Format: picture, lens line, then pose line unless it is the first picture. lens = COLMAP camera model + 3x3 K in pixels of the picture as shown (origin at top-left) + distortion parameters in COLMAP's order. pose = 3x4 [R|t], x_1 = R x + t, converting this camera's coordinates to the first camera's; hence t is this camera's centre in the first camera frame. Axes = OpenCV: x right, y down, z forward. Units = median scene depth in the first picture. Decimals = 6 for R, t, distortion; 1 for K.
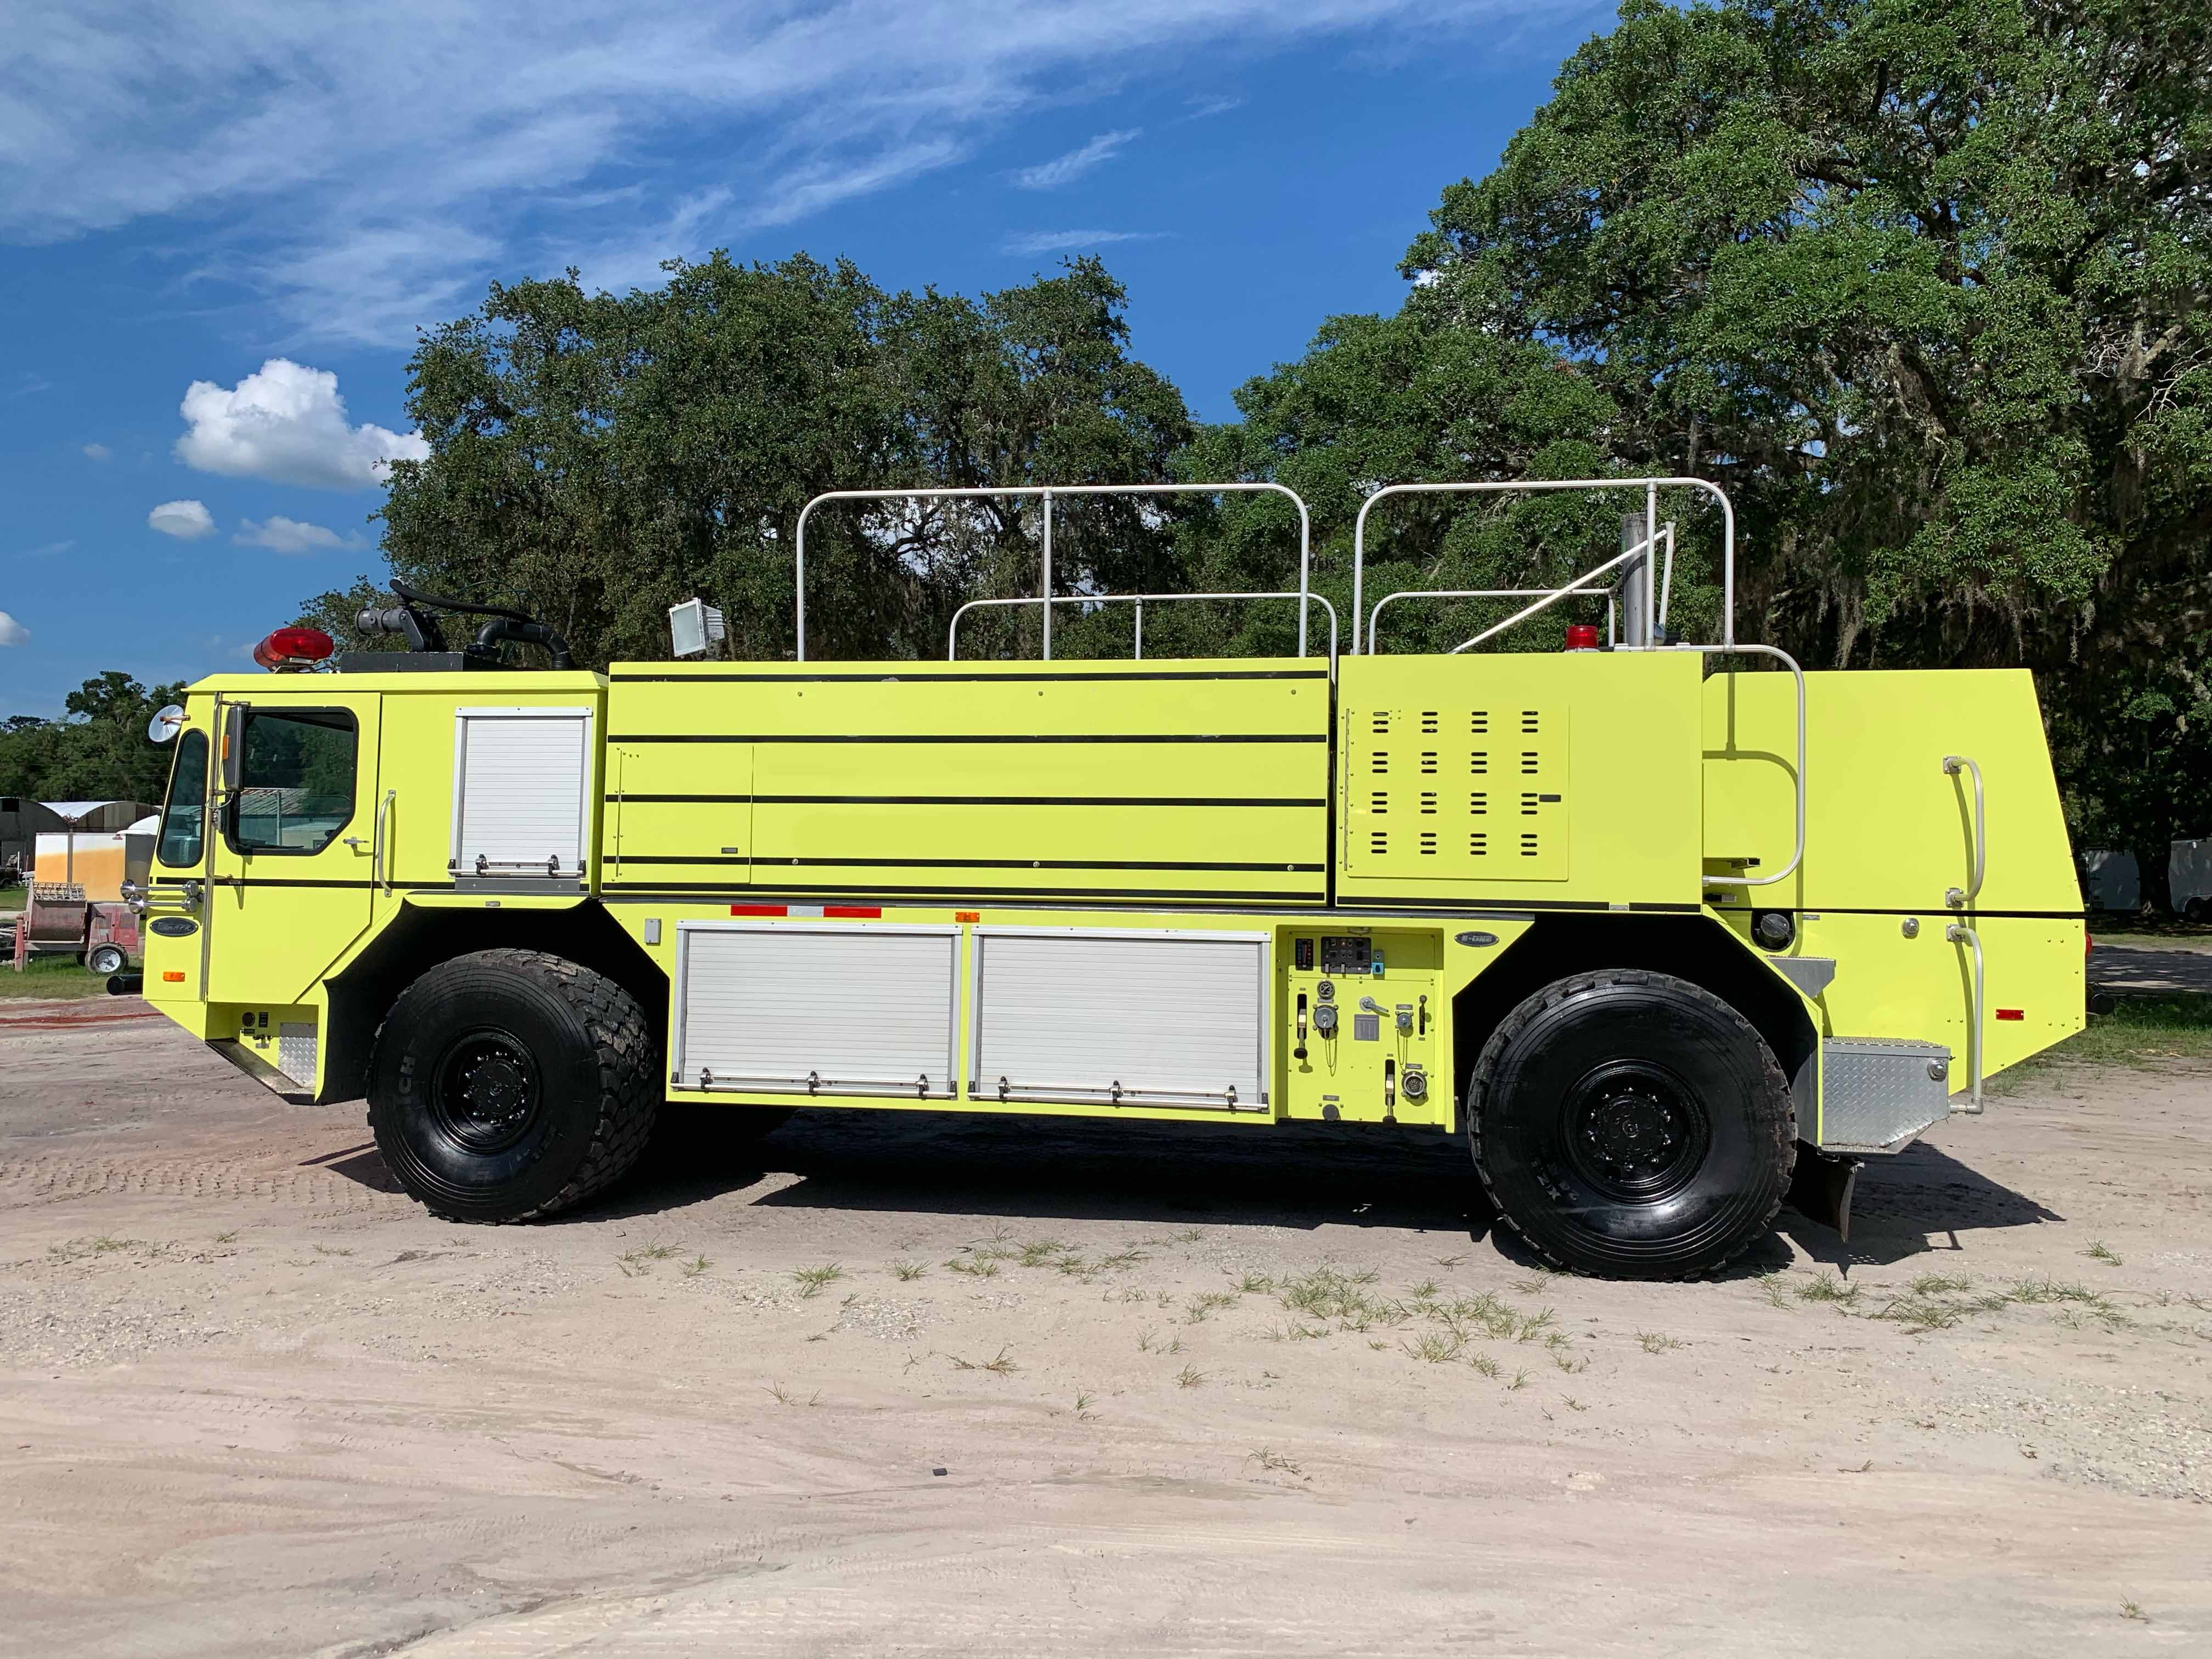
lens RADIAL K [[1703.6, 0, 1134.9], [0, 1703.6, 835.5], [0, 0, 1]] dist [0.005593, -0.000444]
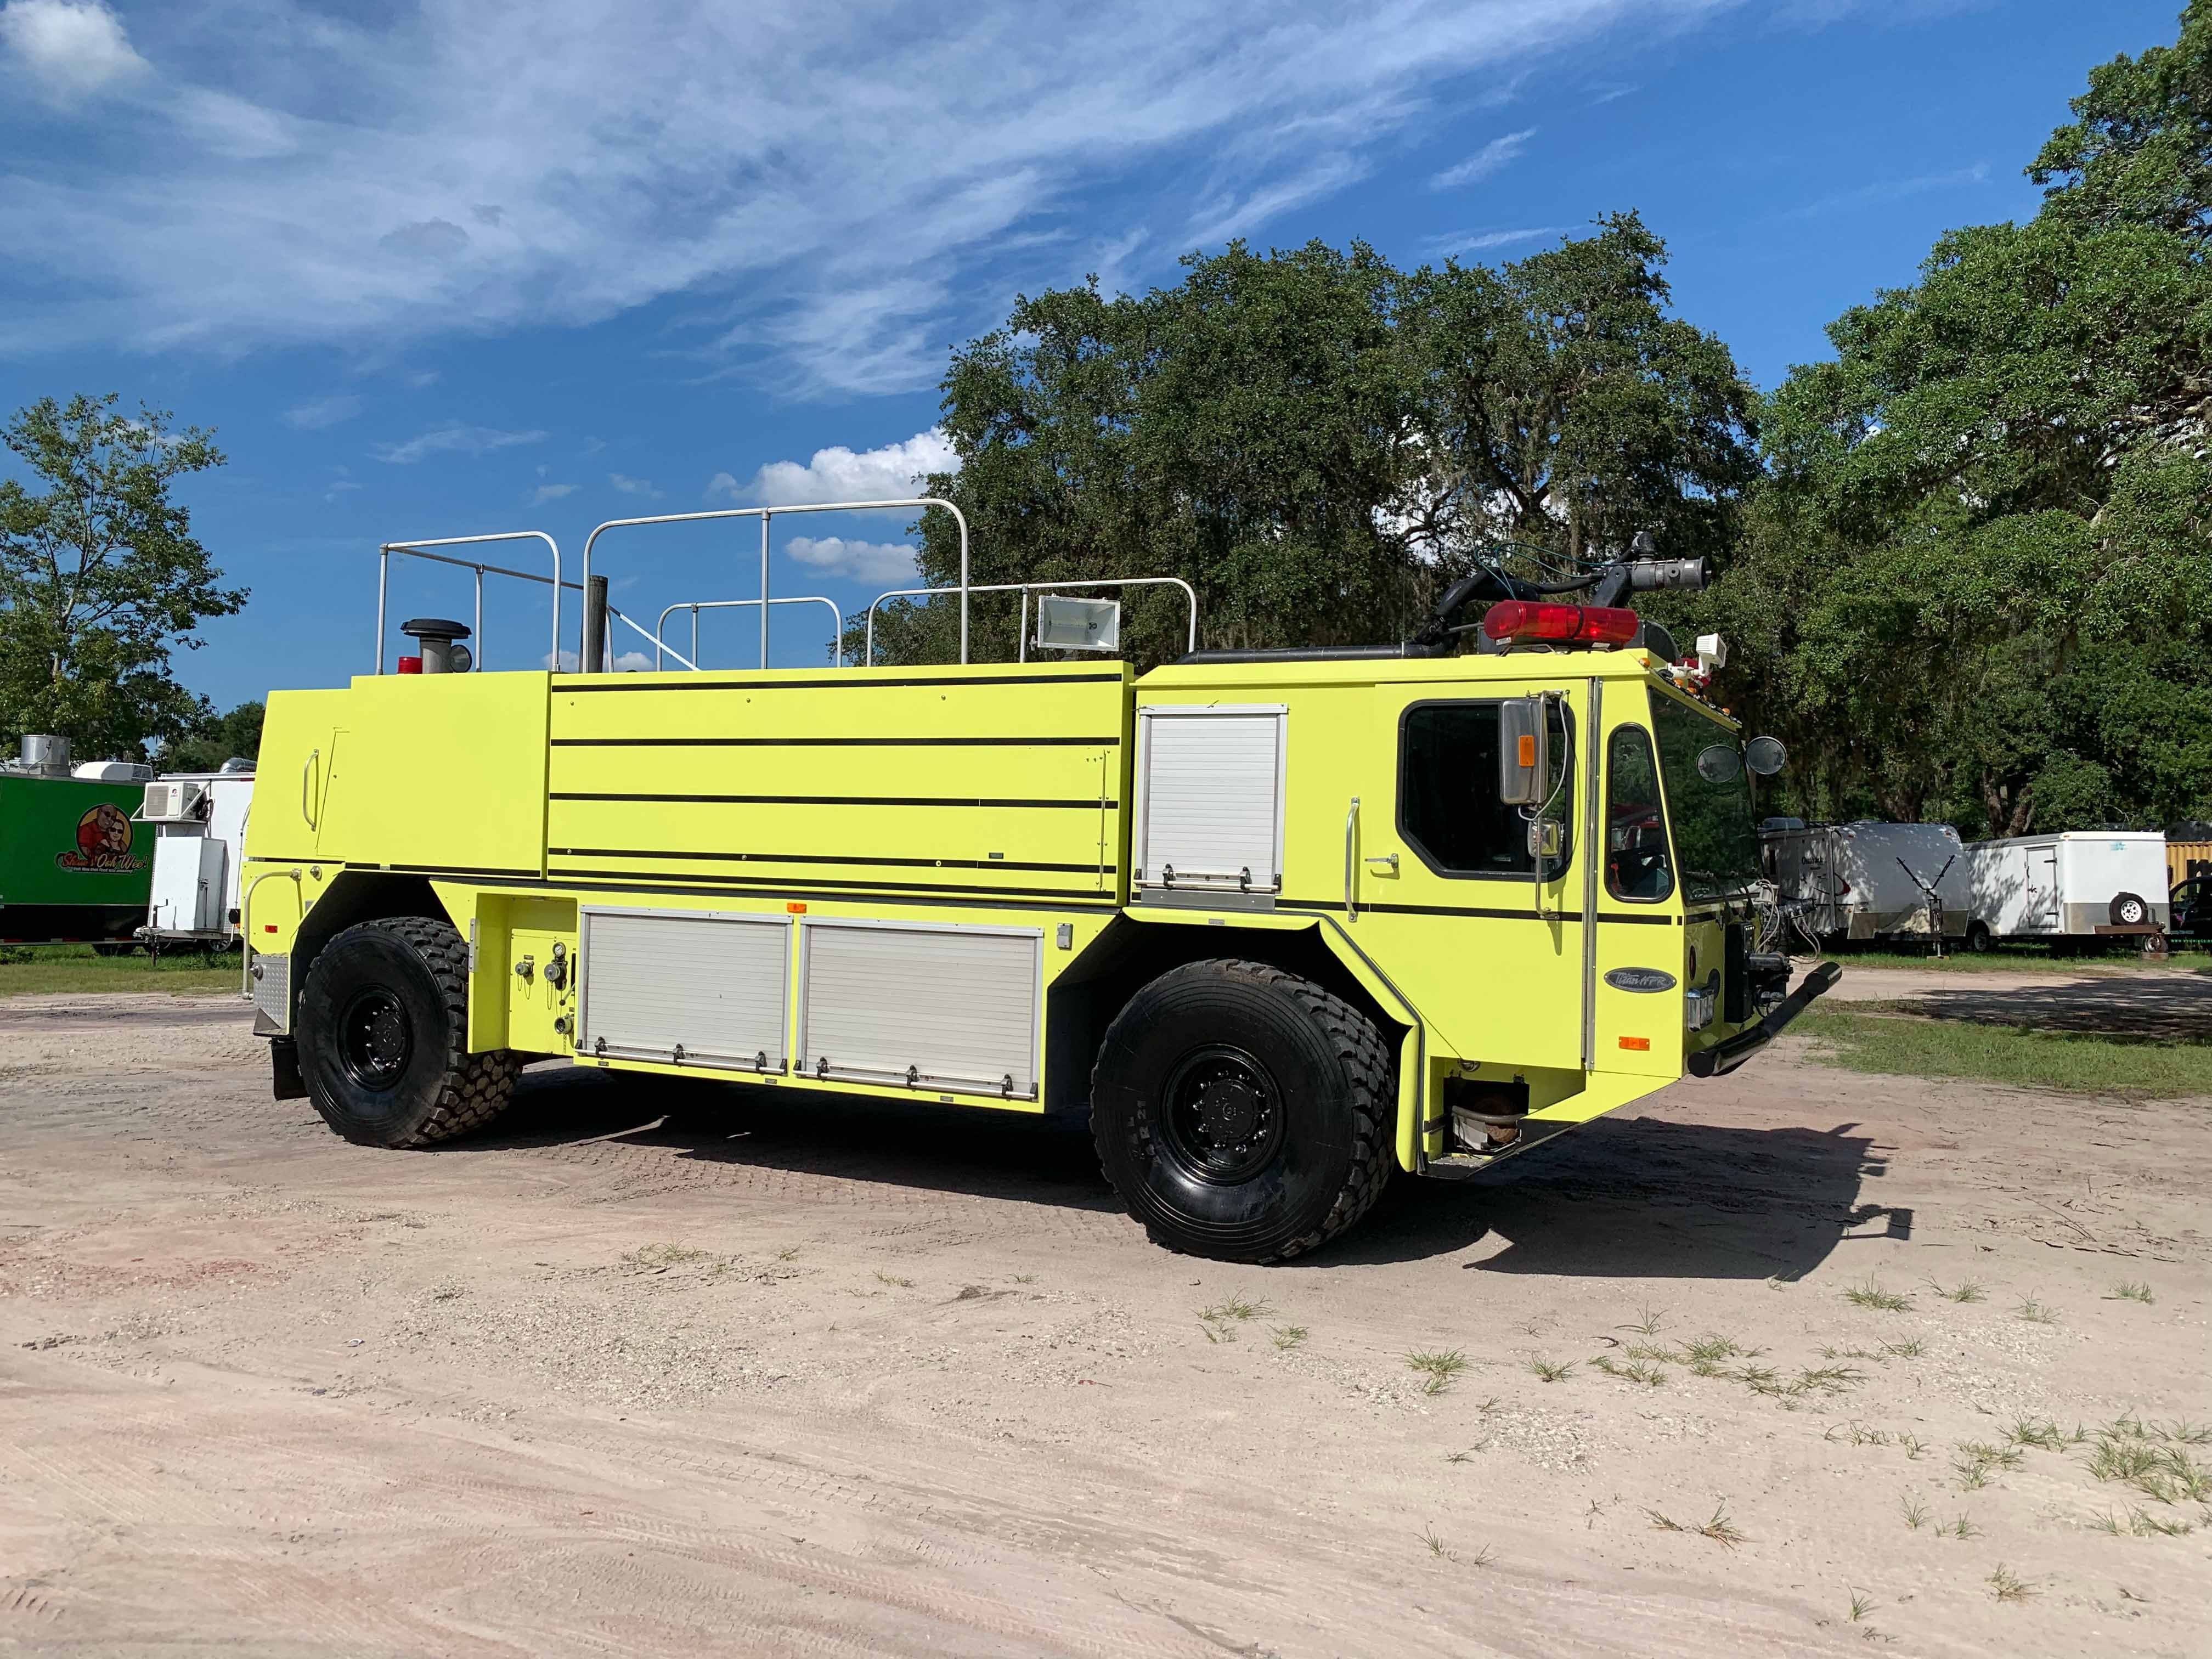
lens RADIAL K [[1698.7, 0, 1122.7], [0, 1698.7, 824.7], [0, 0, 1]] dist [0.023815, -0.025228]
pose [[0.958022, 0.003539, -0.286673, -0.090675], [-0.005684, 0.999962, -0.006649, 0.004933], [0.286638, 0.008000, 0.958005, 0.157759]]
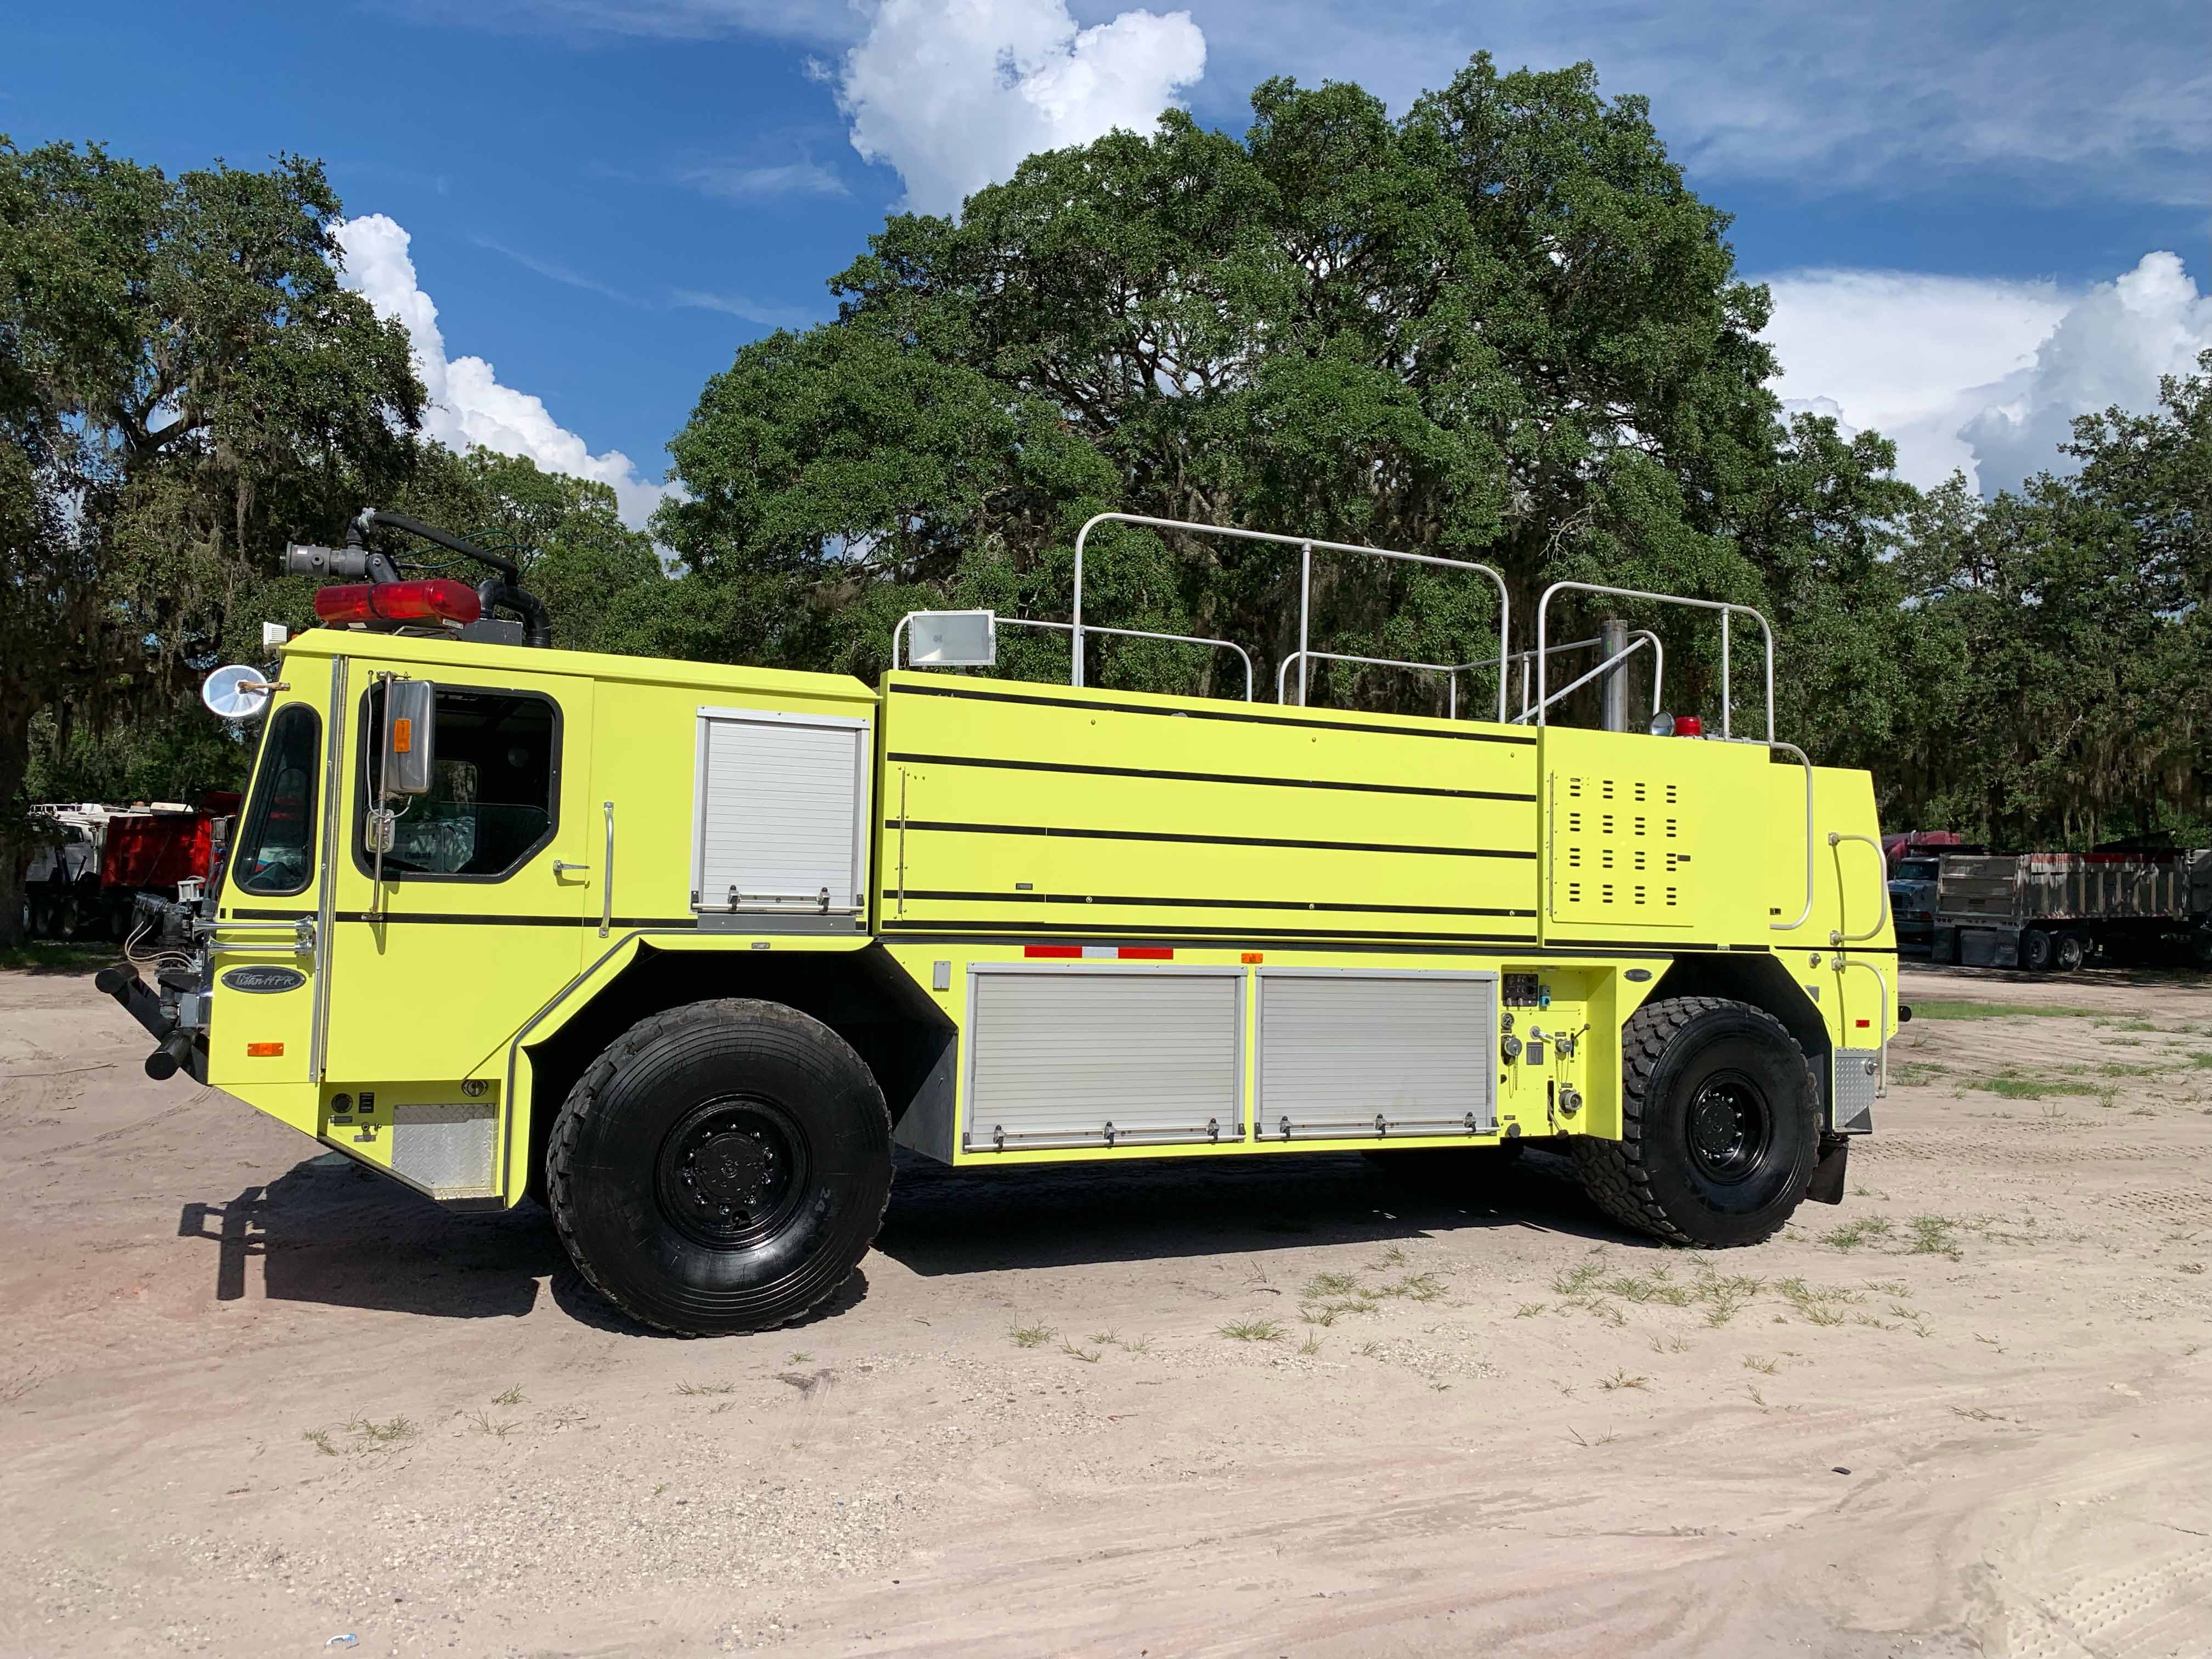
lens RADIAL K [[1698.7, 0, 1122.7], [0, 1698.7, 824.7], [0, 0, 1]] dist [0.023815, -0.025228]
pose [[0.812343, 0.036309, 0.582048, -0.770249], [-0.033196, 0.999321, -0.016008, -0.012558], [-0.582234, -0.006318, 0.812997, 0.239786]]
